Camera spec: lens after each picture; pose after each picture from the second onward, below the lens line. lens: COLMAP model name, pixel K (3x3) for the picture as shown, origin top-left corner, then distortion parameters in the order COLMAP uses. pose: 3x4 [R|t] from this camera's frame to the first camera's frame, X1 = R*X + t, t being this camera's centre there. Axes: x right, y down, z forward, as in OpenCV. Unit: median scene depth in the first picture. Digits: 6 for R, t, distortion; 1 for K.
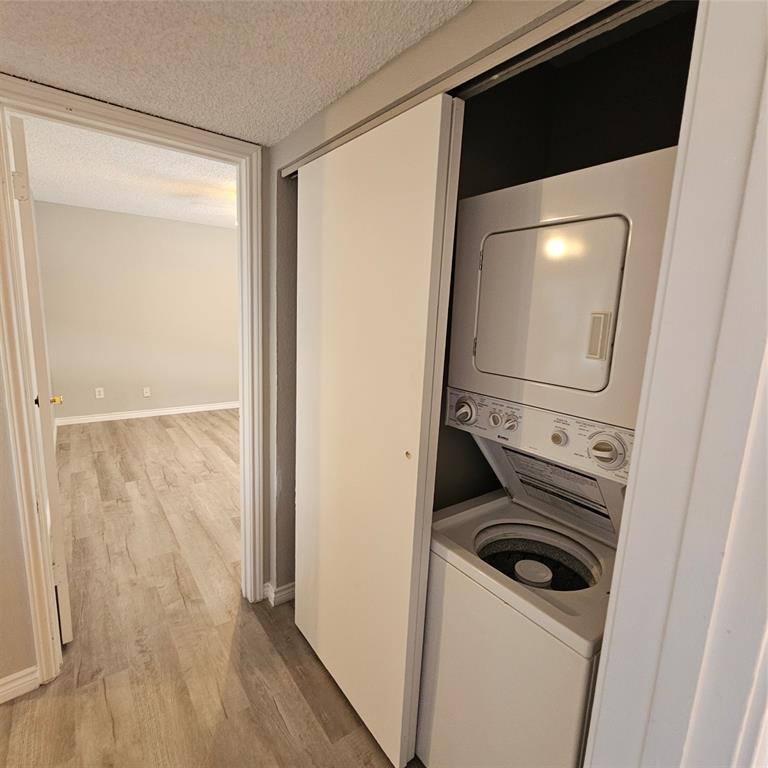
lens RADIAL K [[419.7, 0, 384.7], [0, 419.7, 393.3], [0, 0, 1]] dist [-0.000426, -0.000110]
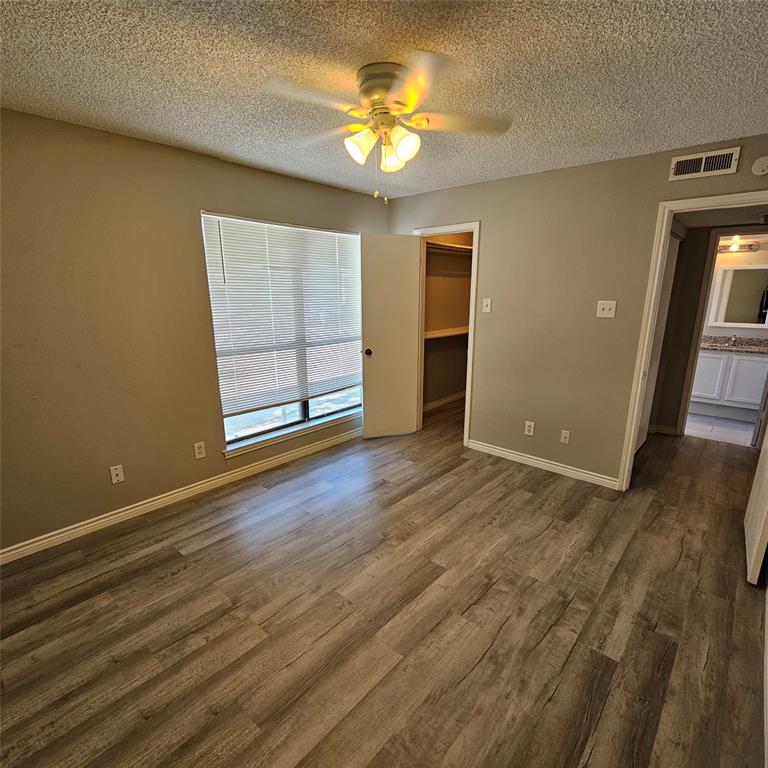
lens RADIAL K [[419.7, 0, 384.7], [0, 419.7, 393.3], [0, 0, 1]] dist [-0.000426, -0.000110]
pose [[-0.210663, -0.282655, 0.935803, -0.816631], [0.181269, 0.929389, 0.321524, -0.276751], [-0.960605, 0.237365, -0.144551, 1.094207]]
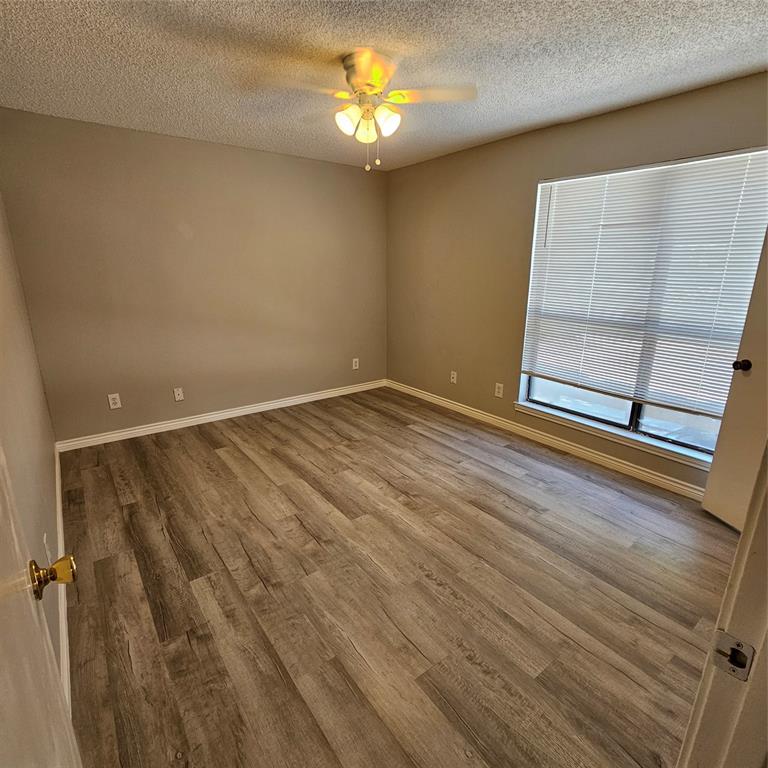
lens RADIAL K [[419.7, 0, 384.7], [0, 419.7, 393.3], [0, 0, 1]] dist [-0.000426, -0.000110]
pose [[0.999203, -0.039833, 0.002682, -0.289773], [0.039387, 0.994529, 0.096752, -0.079769], [-0.006521, -0.096569, 0.995305, 0.379652]]
